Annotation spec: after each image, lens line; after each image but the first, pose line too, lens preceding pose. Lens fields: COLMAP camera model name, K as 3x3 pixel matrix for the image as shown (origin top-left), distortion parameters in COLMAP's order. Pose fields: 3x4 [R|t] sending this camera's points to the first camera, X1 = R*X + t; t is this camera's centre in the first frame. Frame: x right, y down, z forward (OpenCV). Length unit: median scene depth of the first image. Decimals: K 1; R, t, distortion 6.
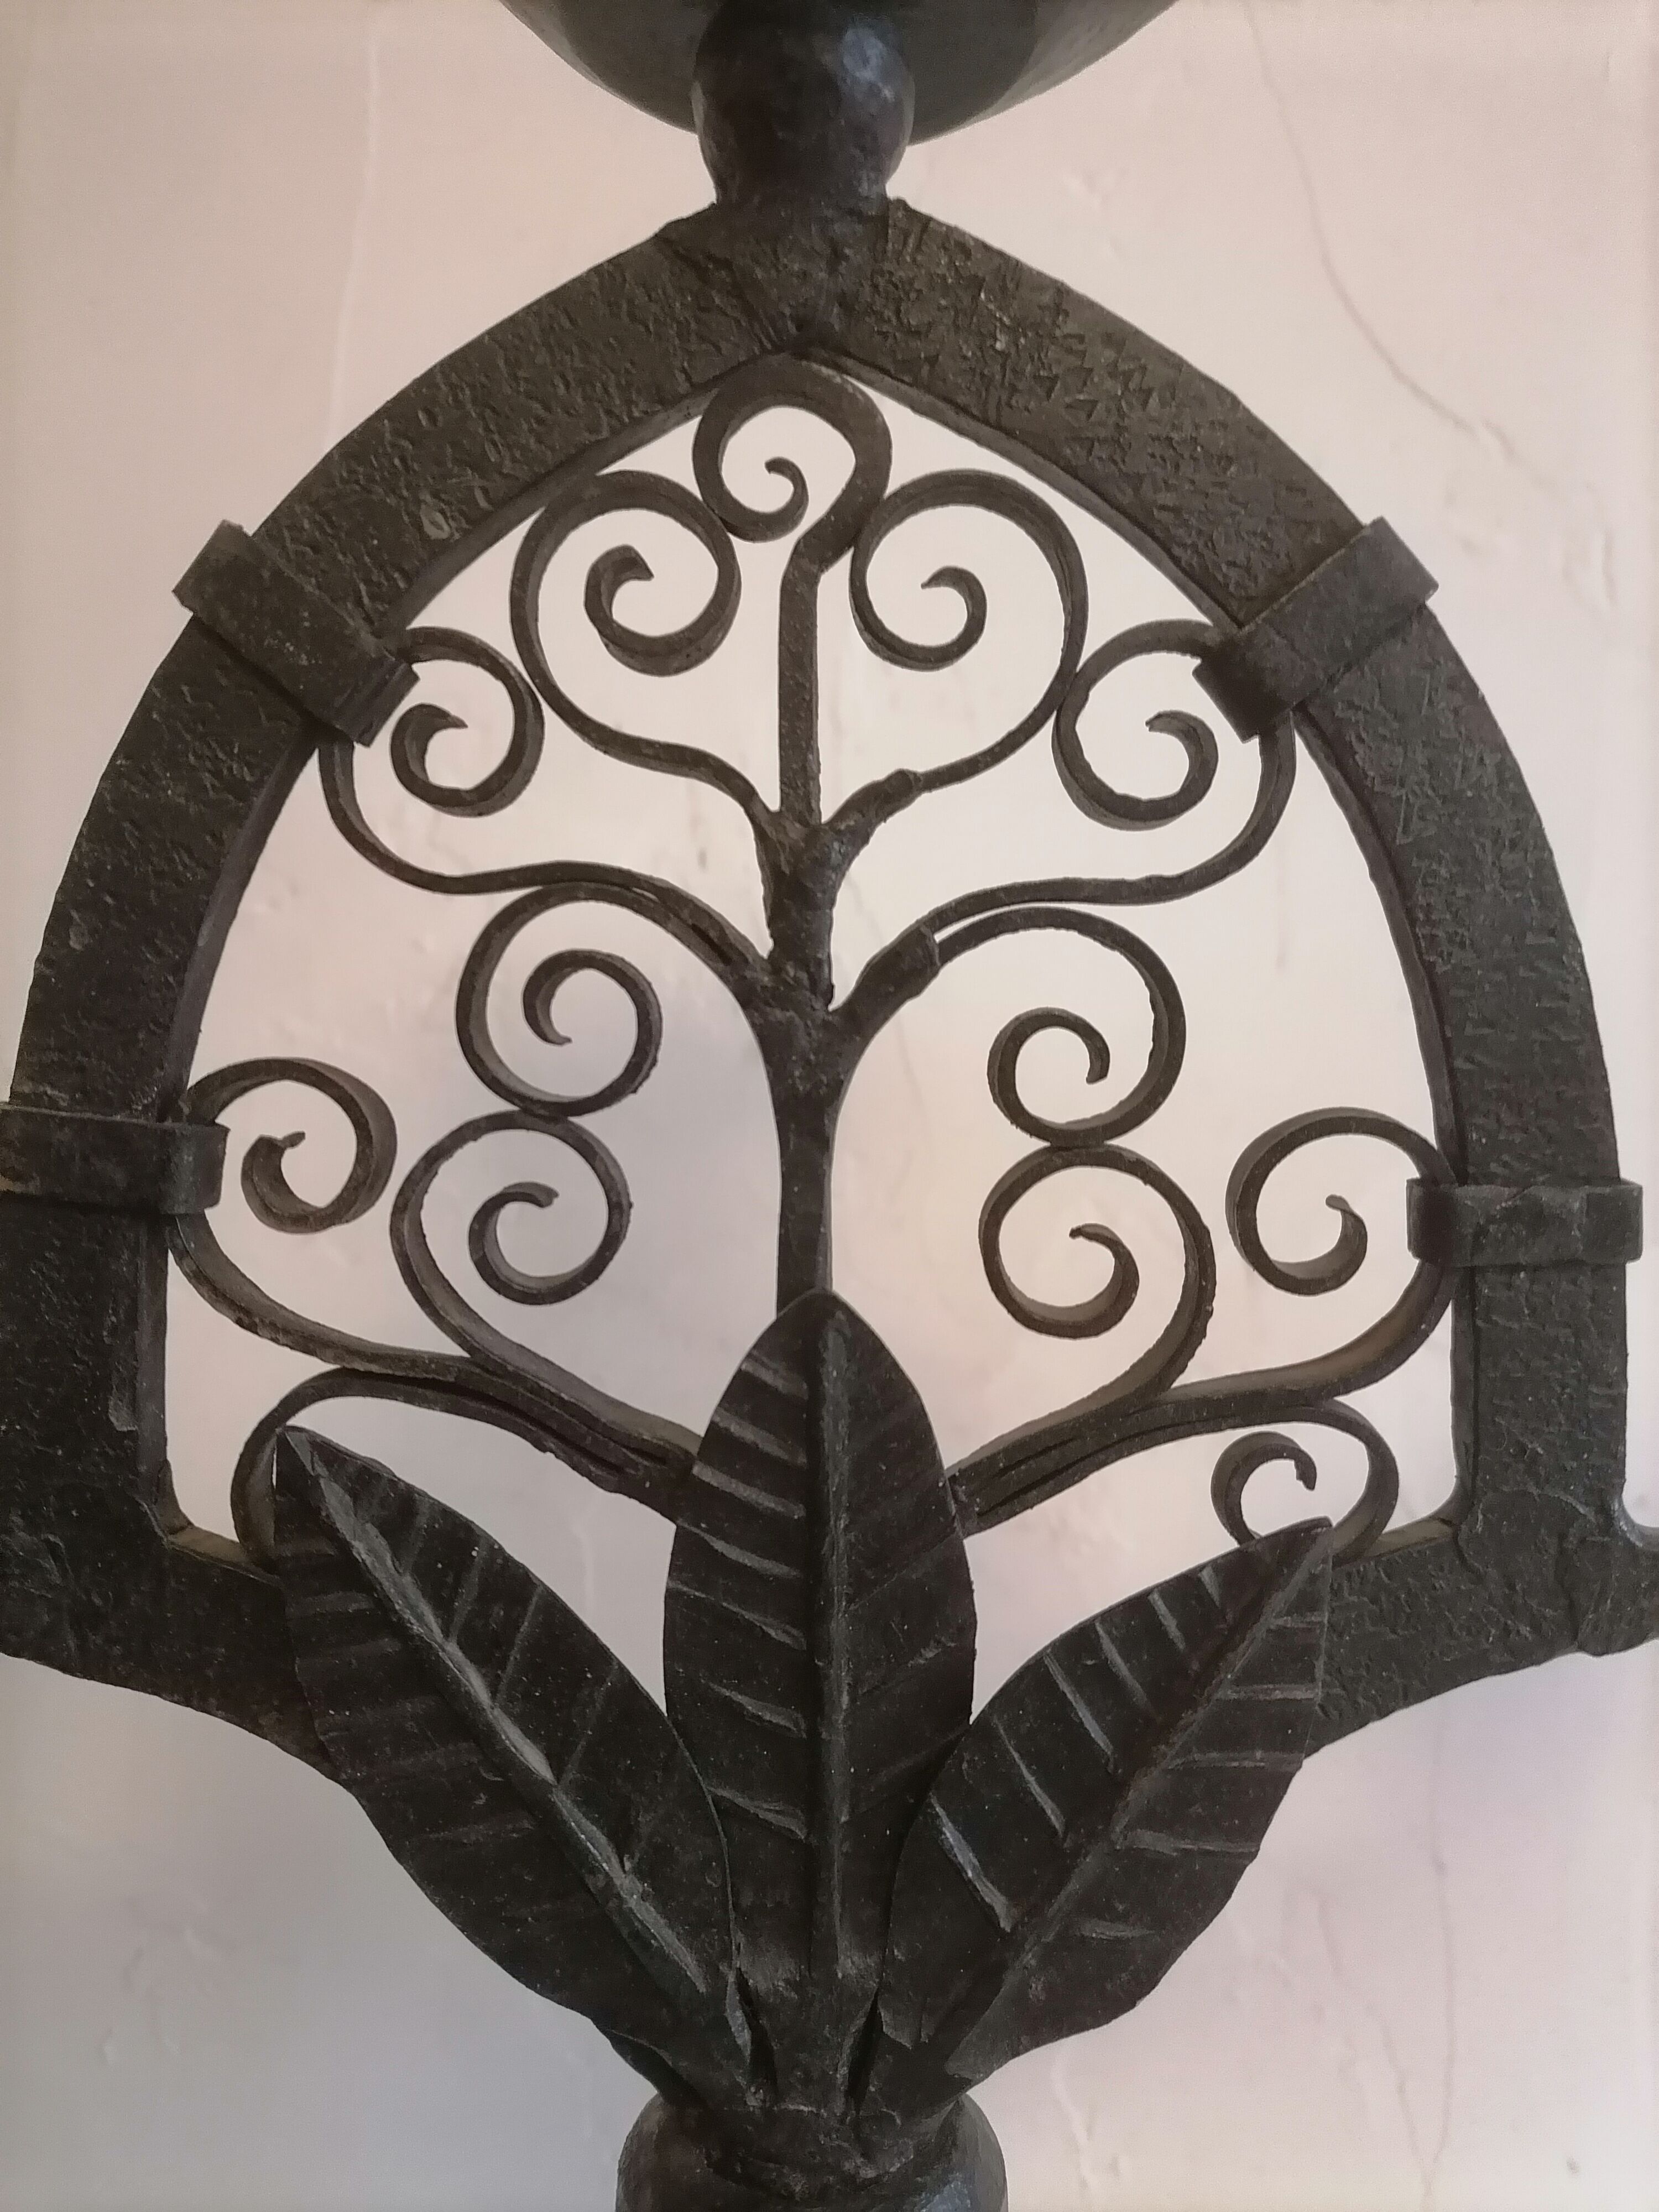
lens RADIAL K [[1674.1, 0, 836.7], [0, 1674.1, 1106.6], [0, 0, 1]] dist [-0.011987, -0.008327]
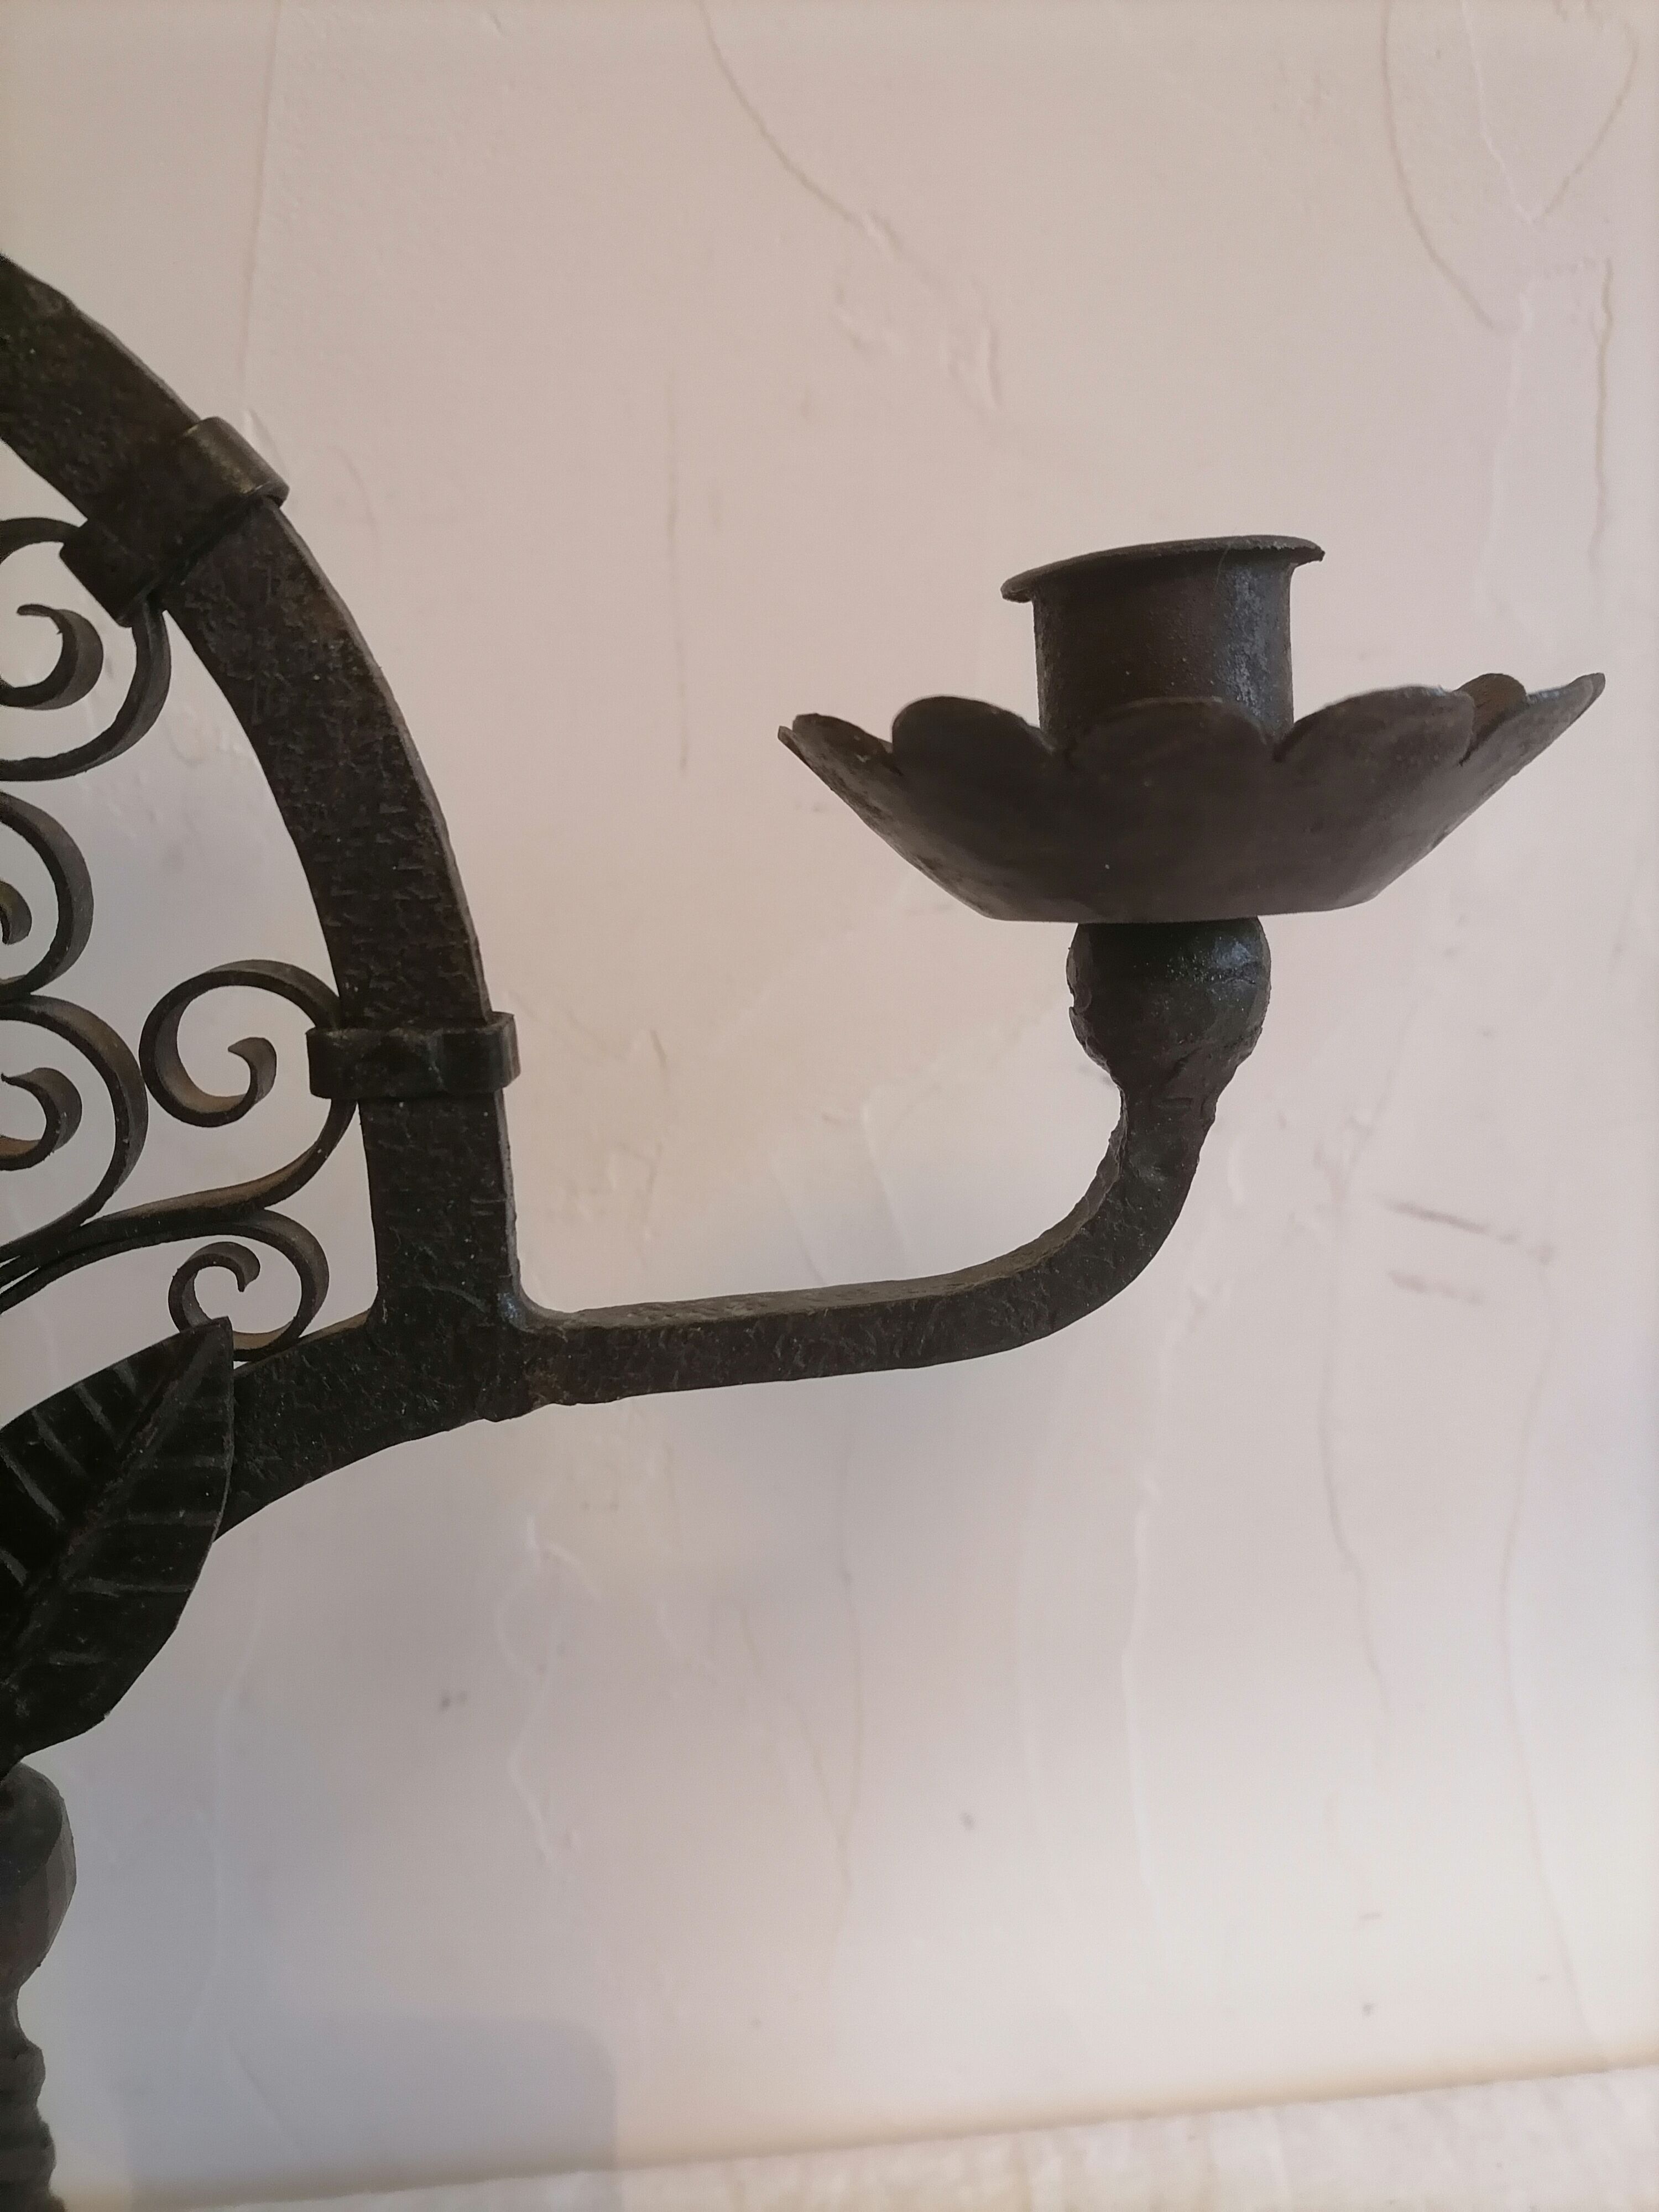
lens RADIAL K [[1674.1, 0, 836.7], [0, 1674.1, 1106.6], [0, 0, 1]] dist [-0.011987, -0.008327]
pose [[0.997107, -0.027807, 0.070742, 0.628034], [0.016966, 0.988620, 0.149472, -0.064821], [-0.074094, -0.147840, 0.986232, -0.156389]]
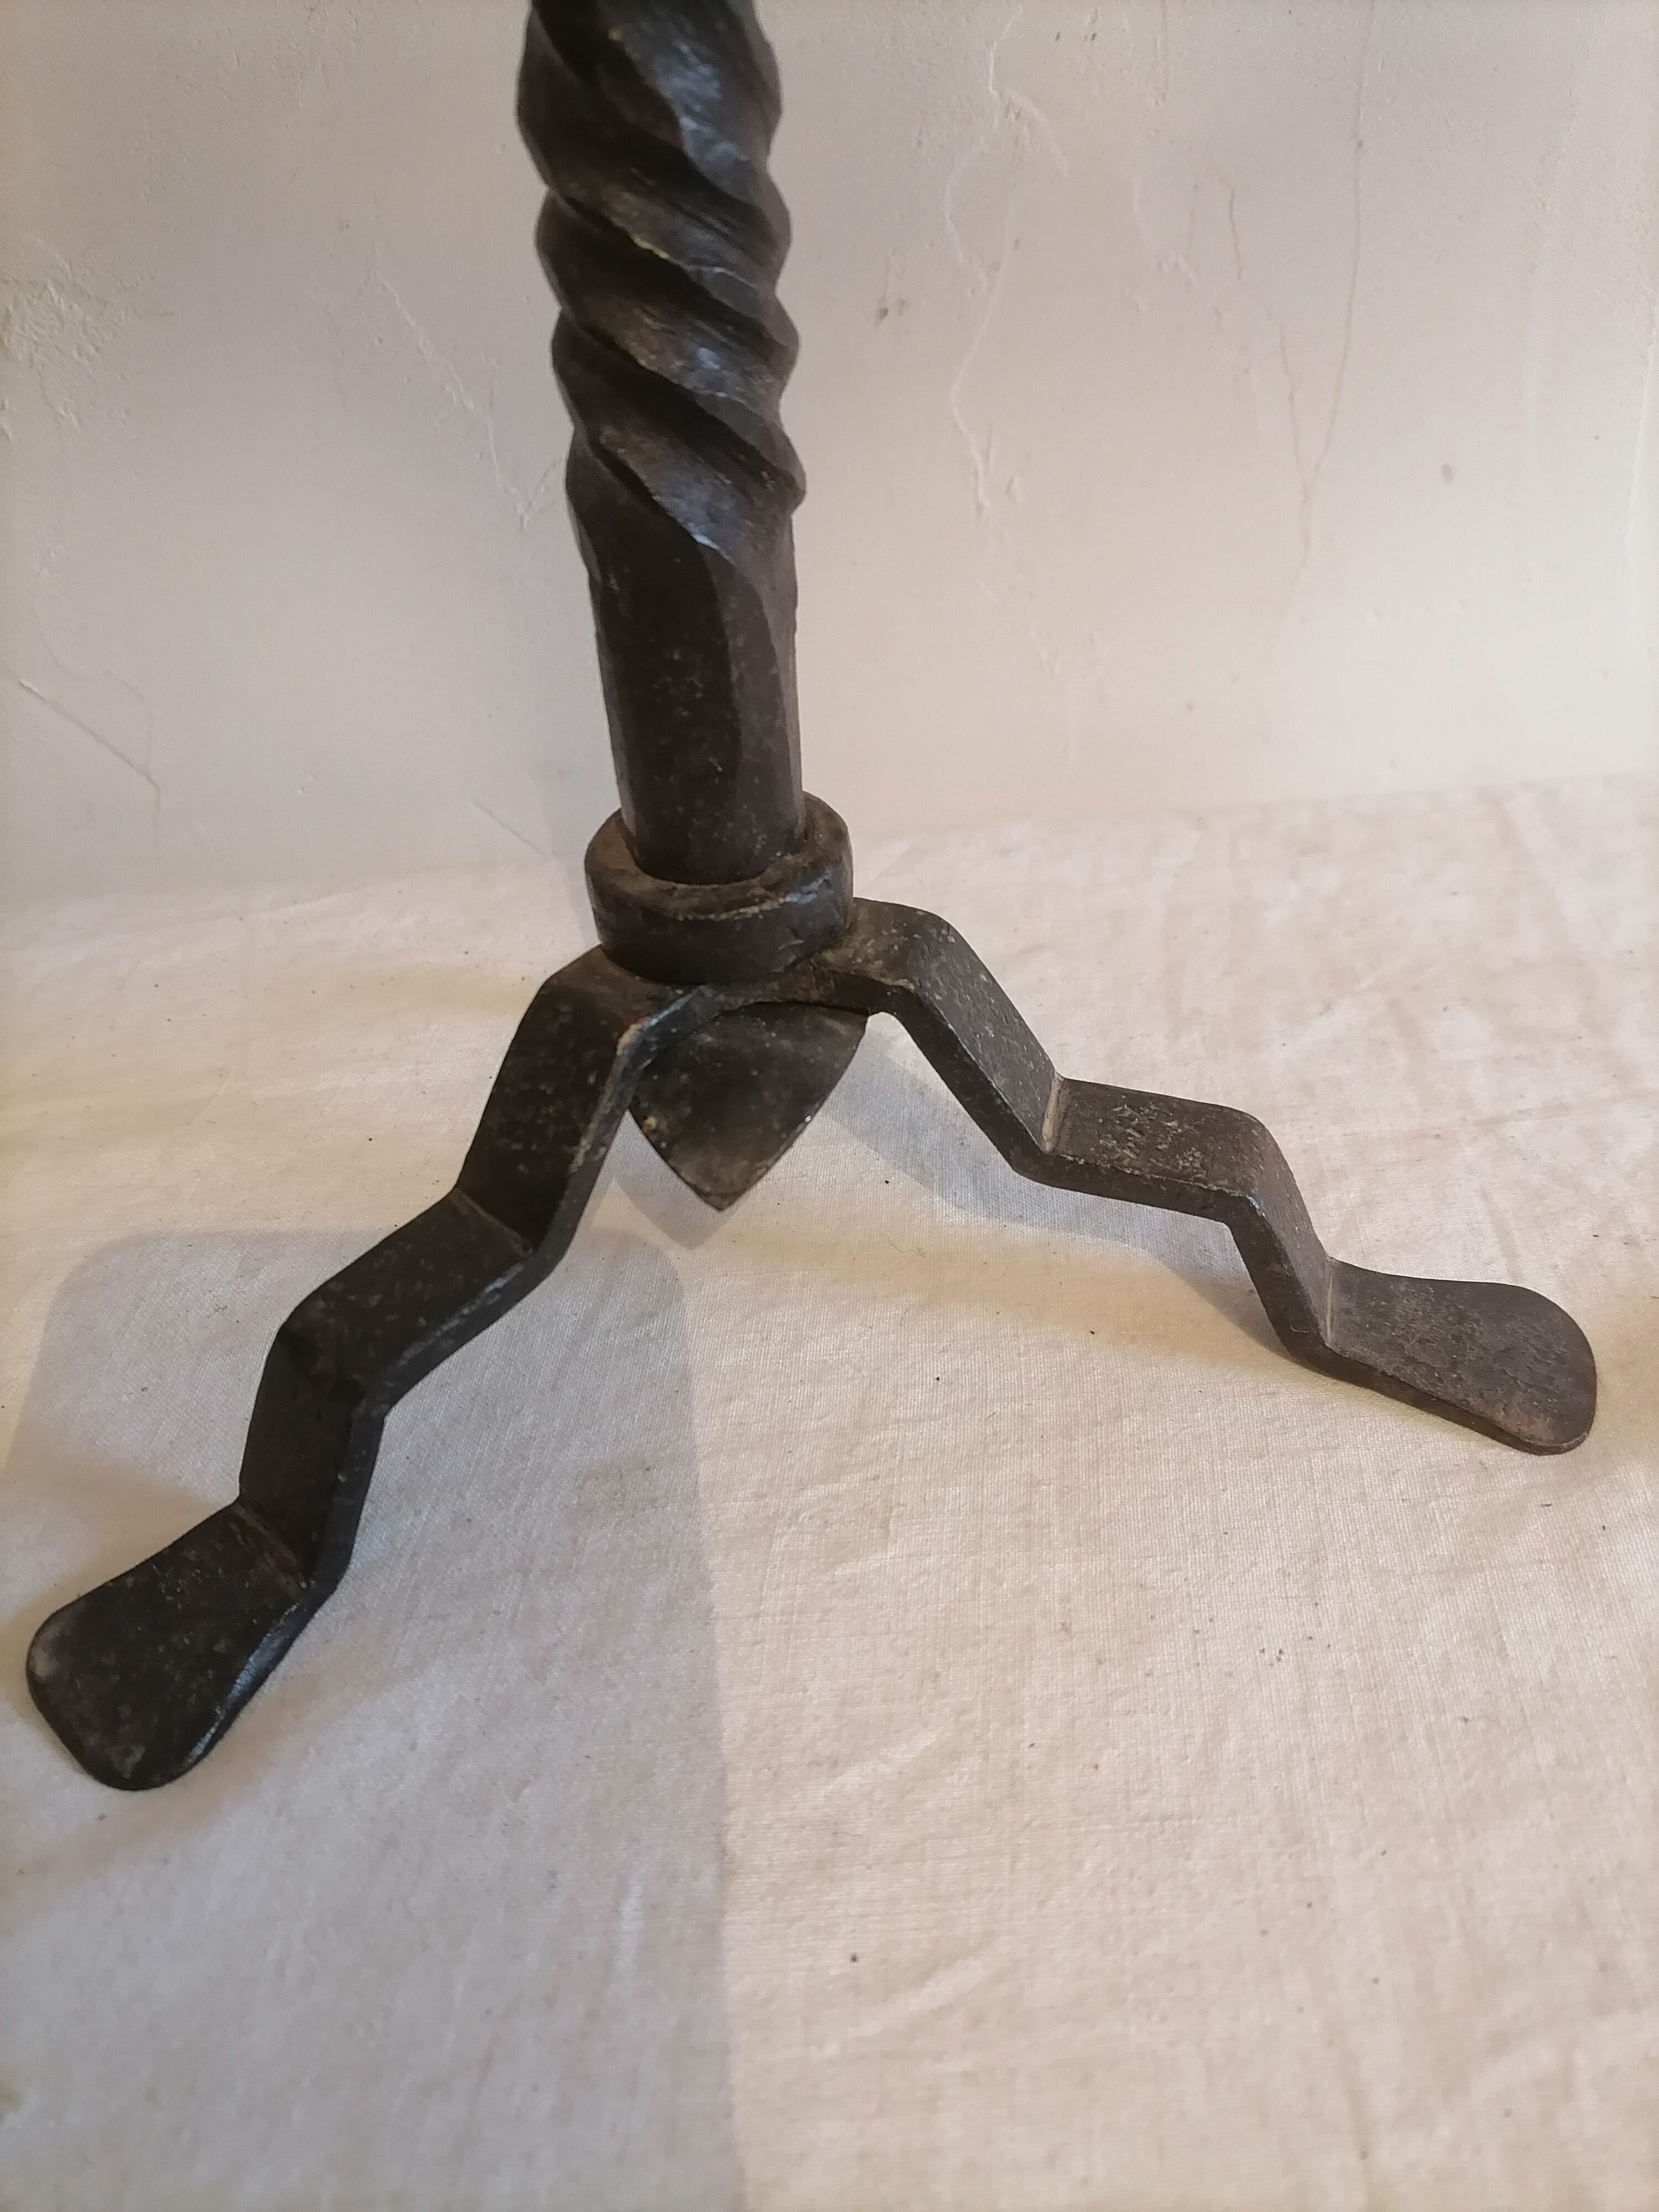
lens RADIAL K [[1656.7, 0, 840.3], [0, 1656.7, 1101.8], [0, 0, 1]] dist [0.004207, -0.013637]
pose [[0.998466, -0.053330, 0.014857, 0.057668], [0.036013, 0.829510, 0.557330, 0.820629], [-0.042046, -0.555940, 0.830158, -0.157551]]
